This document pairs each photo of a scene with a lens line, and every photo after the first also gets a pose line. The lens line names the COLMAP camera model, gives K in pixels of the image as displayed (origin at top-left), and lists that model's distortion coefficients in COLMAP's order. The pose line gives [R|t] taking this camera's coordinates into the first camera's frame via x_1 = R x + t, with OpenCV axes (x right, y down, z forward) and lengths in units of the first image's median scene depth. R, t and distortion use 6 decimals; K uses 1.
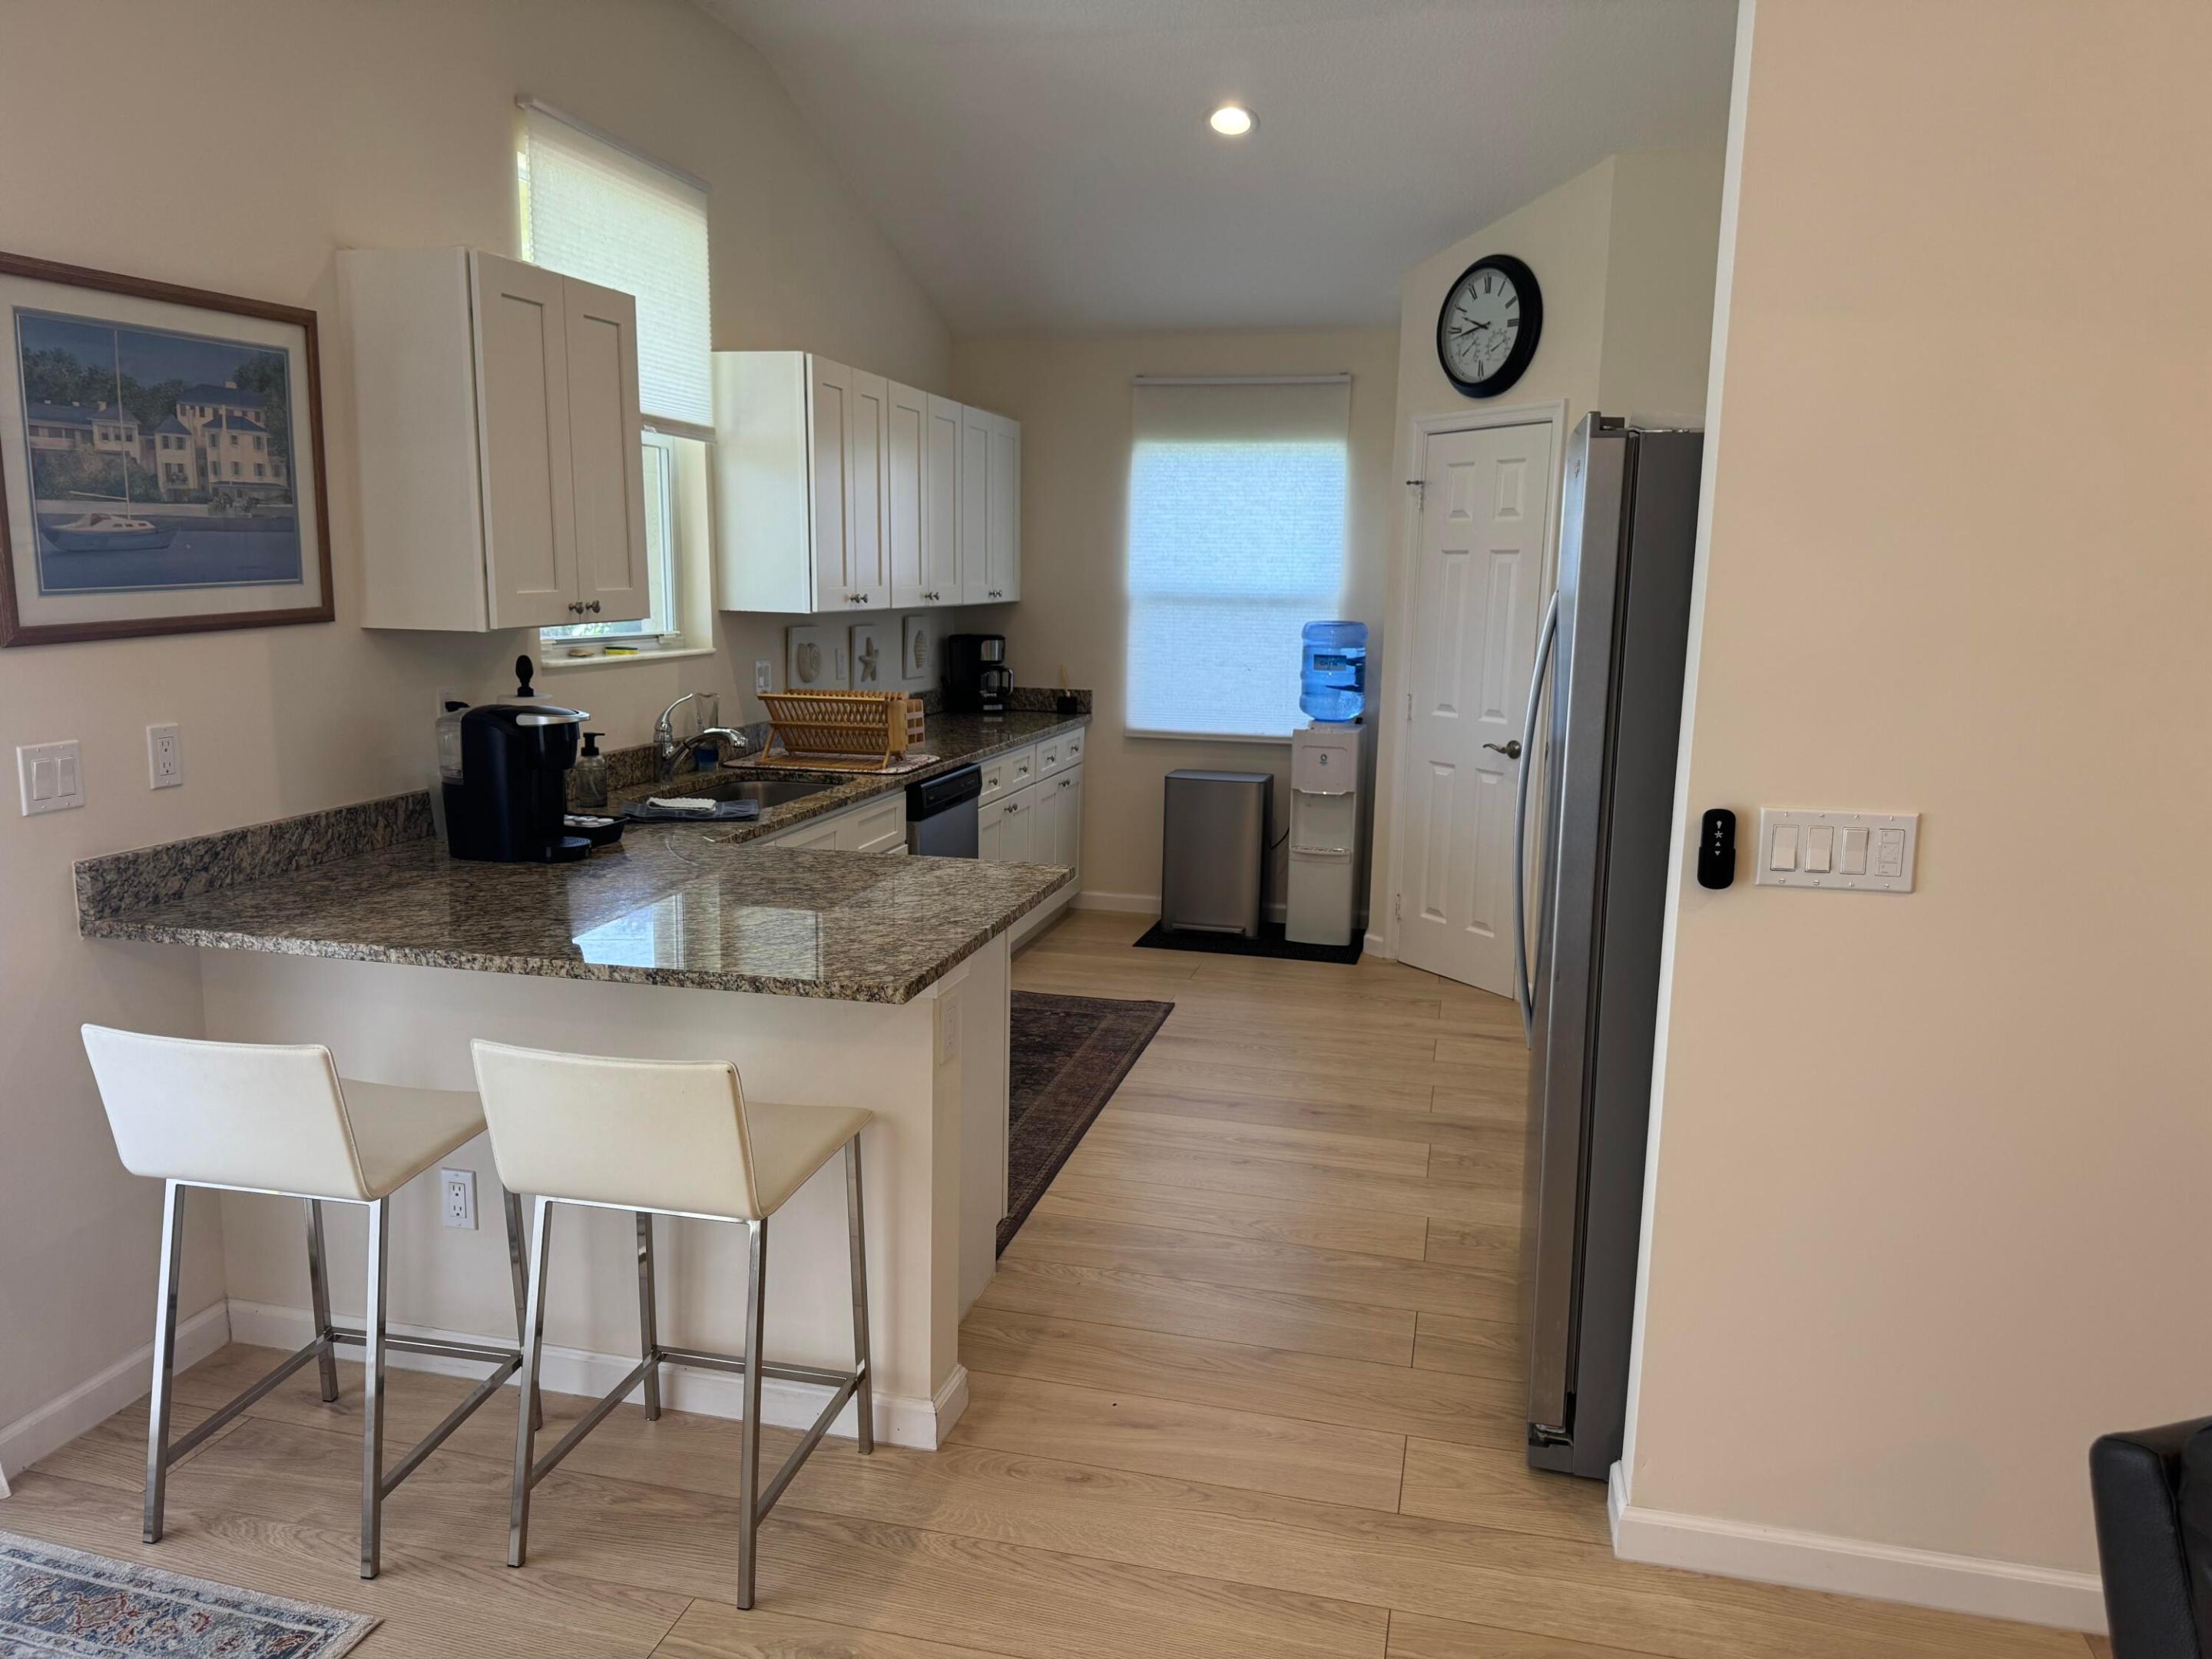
lens RADIAL K [[1550.9, 0, 1106.0], [0, 1550.9, 829.5], [0, 0, 1]] dist [0.114486, -0.194686]
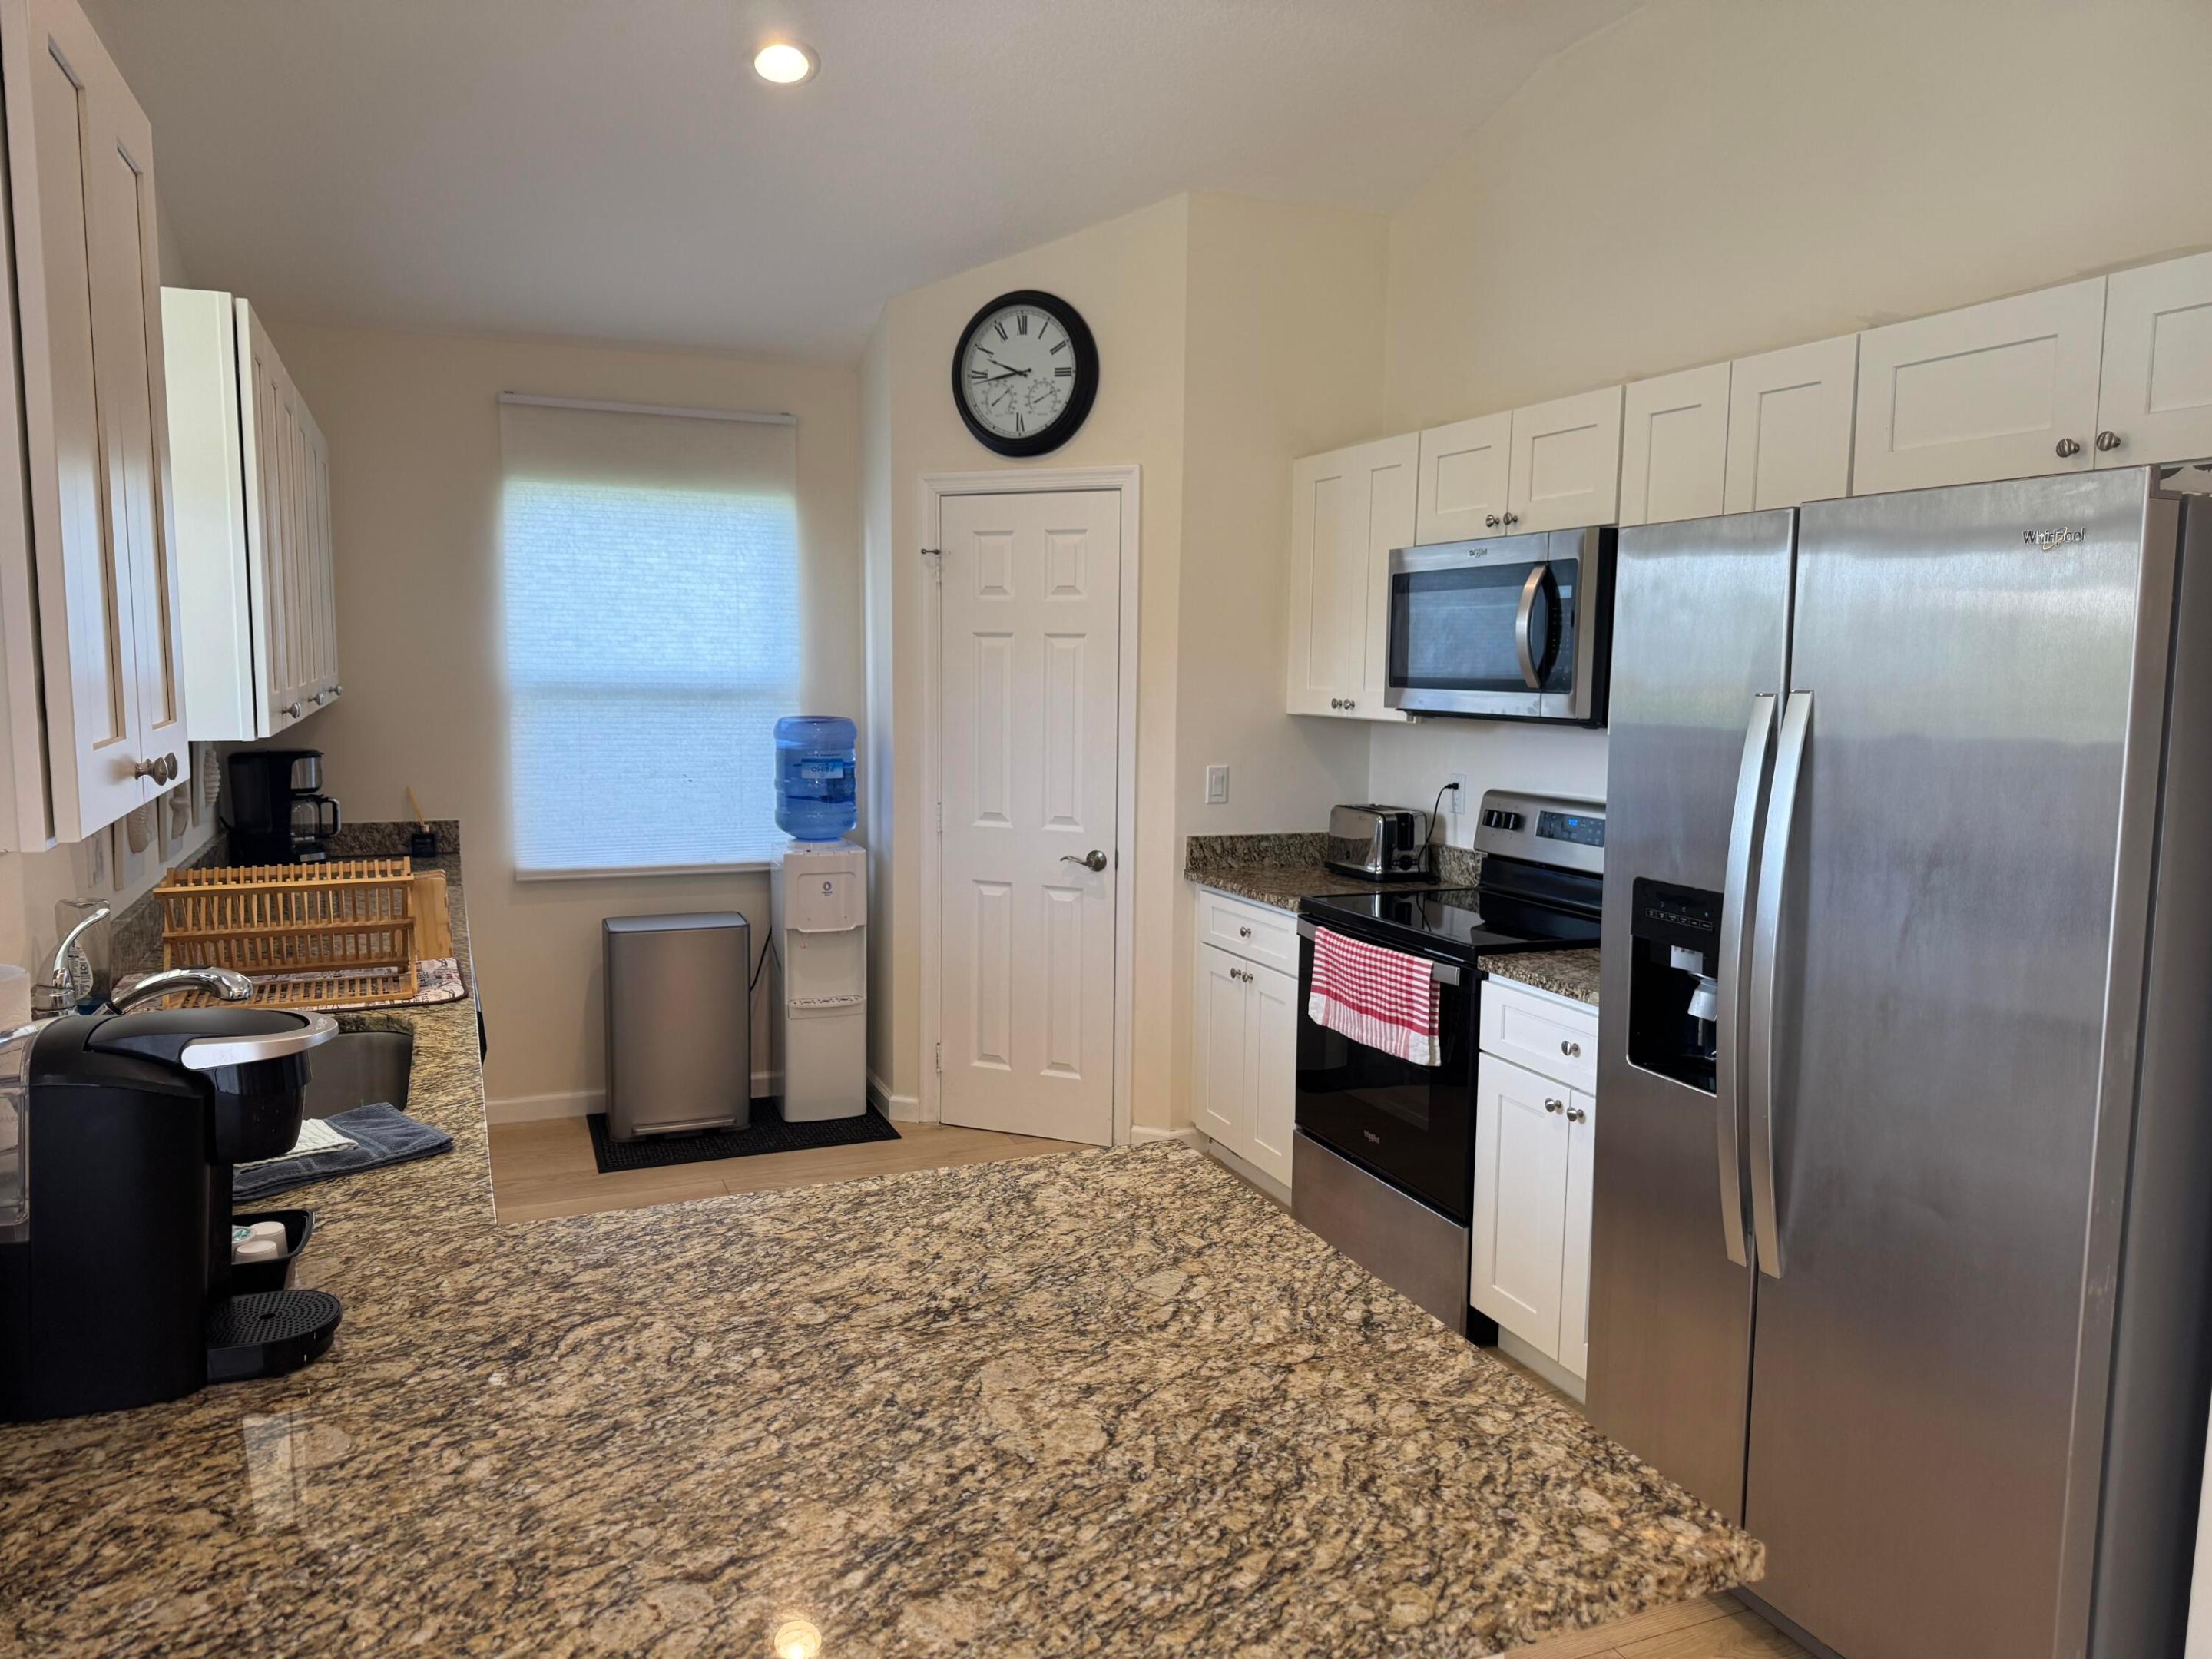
lens RADIAL K [[1550.9, 0, 1106.0], [0, 1550.9, 829.5], [0, 0, 1]] dist [0.114486, -0.194686]
pose [[0.800449, -0.075677, 0.594604, -0.216376], [0.101382, 0.994799, -0.009869, -0.052246], [-0.590765, 0.068182, 0.803958, 0.266433]]
